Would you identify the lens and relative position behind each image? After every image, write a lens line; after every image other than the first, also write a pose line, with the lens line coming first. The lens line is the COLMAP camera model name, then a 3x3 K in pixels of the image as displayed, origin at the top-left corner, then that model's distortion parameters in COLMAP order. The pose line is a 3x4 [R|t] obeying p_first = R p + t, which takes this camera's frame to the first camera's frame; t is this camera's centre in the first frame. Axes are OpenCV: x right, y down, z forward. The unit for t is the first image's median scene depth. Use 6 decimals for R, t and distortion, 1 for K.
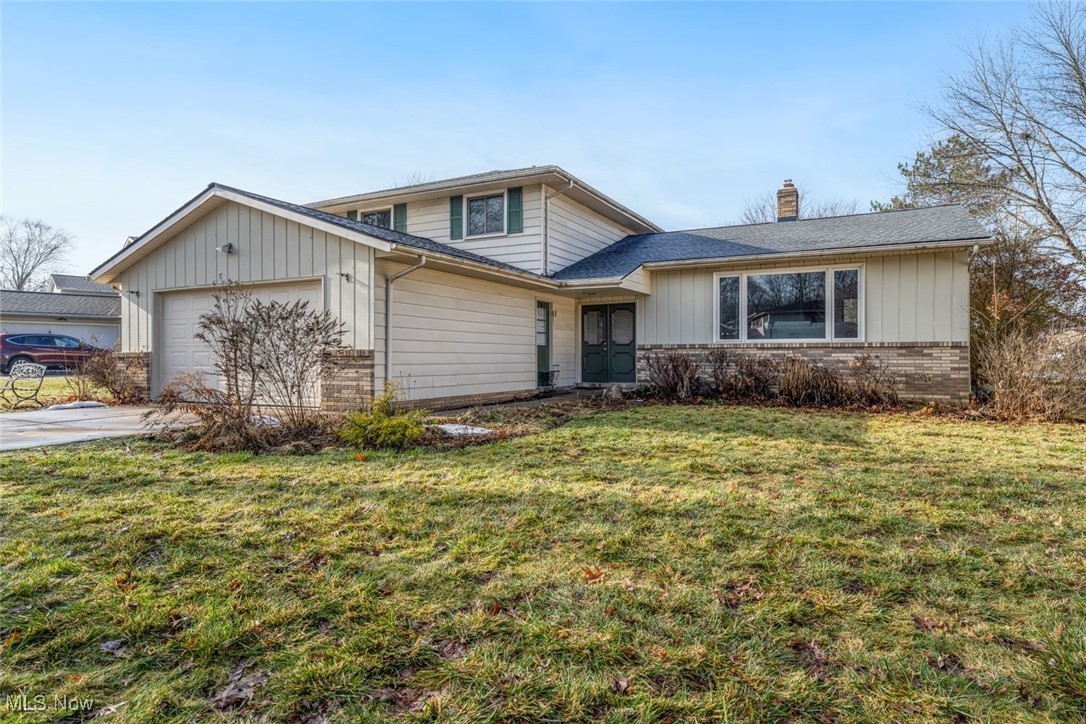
lens RADIAL K [[656.8, 0, 543.1], [0, 656.8, 357.1], [0, 0, 1]] dist [-0.000078, -0.001429]
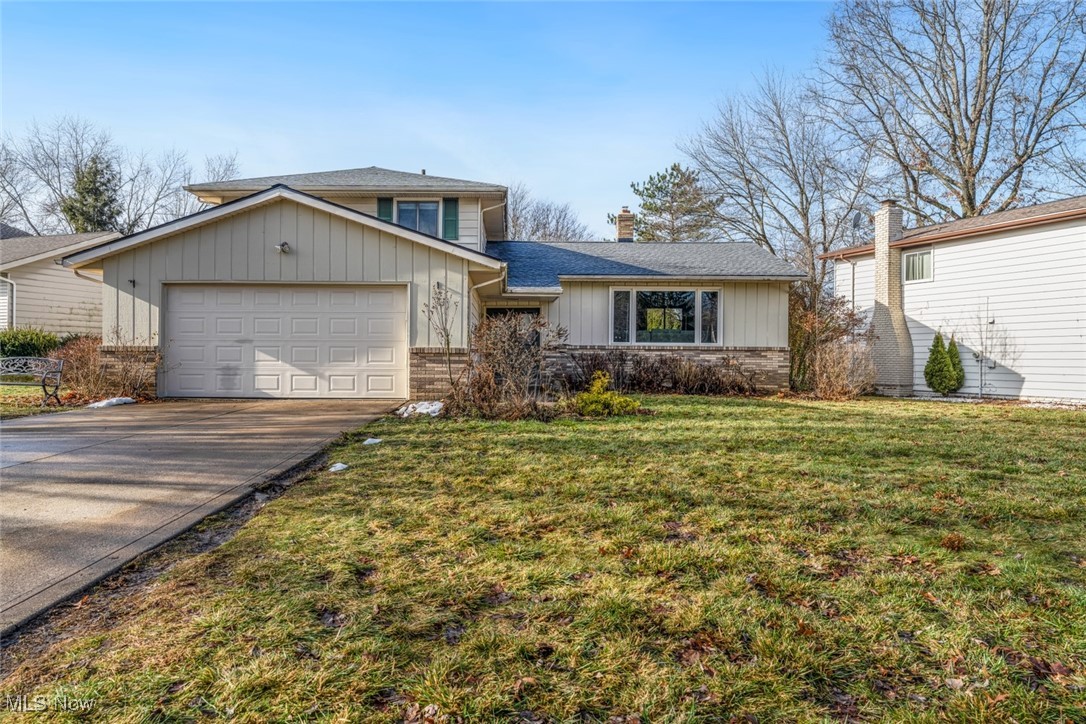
lens RADIAL K [[749.7, 0, 542.2], [0, 749.7, 364.3], [0, 0, 1]] dist [-0.001094, -0.000746]
pose [[0.891000, 0.004312, 0.453982, -0.519637], [-0.009372, 0.999917, 0.008896, 0.003461], [-0.453906, -0.012180, 0.890966, -0.188852]]
